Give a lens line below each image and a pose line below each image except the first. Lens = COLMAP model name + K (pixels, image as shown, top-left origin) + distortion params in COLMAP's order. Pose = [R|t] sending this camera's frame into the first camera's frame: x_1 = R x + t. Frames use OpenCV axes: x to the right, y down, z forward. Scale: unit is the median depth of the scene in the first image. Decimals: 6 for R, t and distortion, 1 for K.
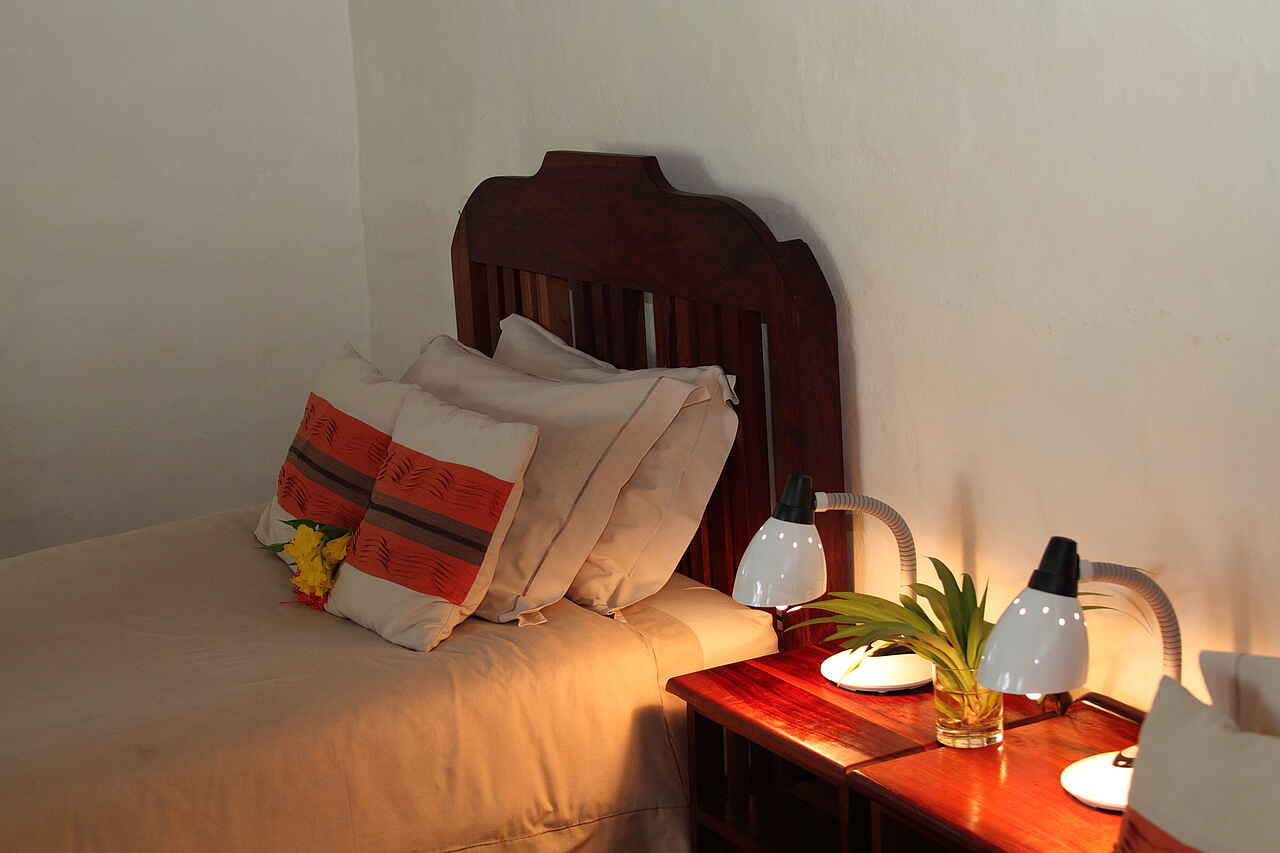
lens RADIAL K [[2048.0, 0, 636.7], [0, 2048.0, 425.0], [0, 0, 1]] dist [-0.090726, 0.000000]
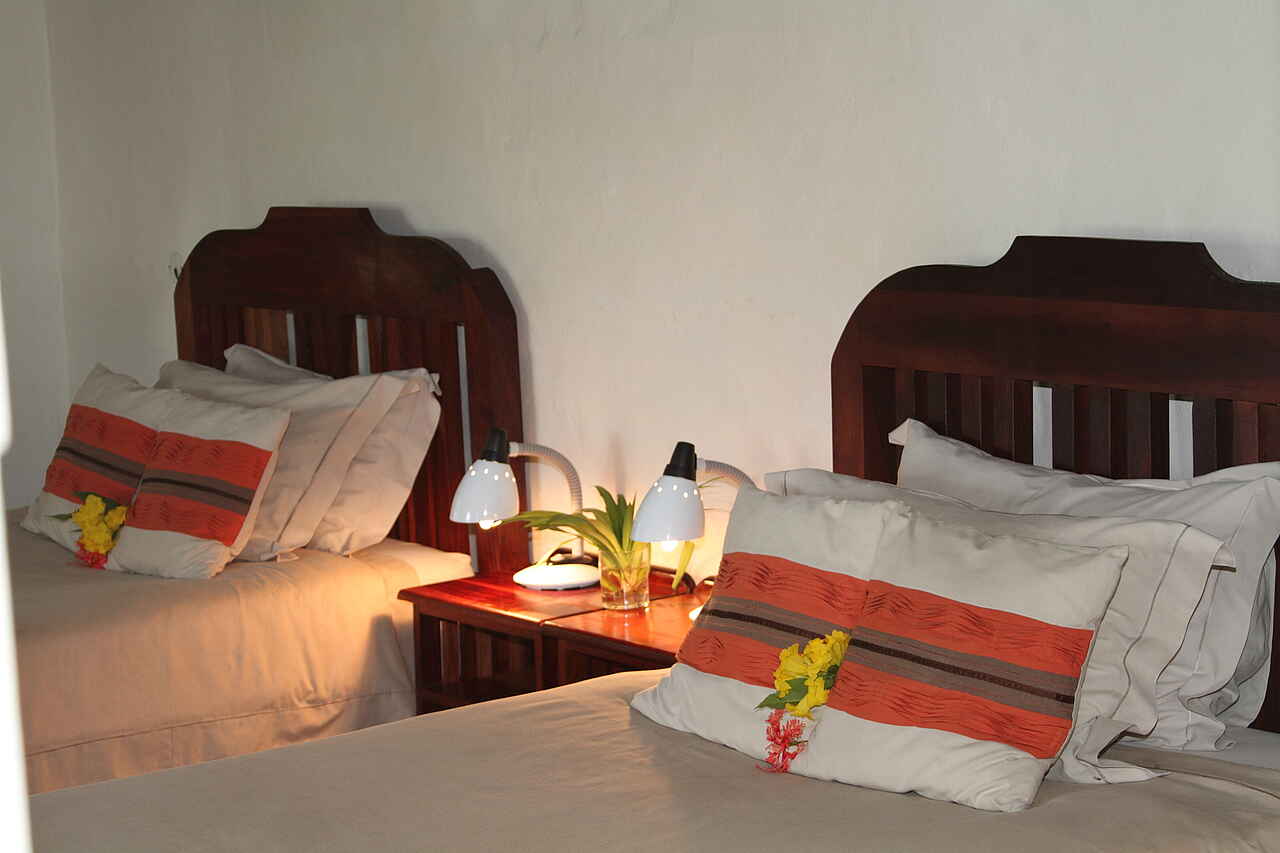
lens RADIAL K [[2826.2, 0, 638.8], [0, 2826.2, 431.2], [0, 0, 1]] dist [0.244204, 0.000000]
pose [[0.983726, -0.007107, 0.179534, -0.154197], [0.022970, 0.995993, -0.086433, 0.176264], [-0.178201, 0.089150, 0.979947, -0.804969]]
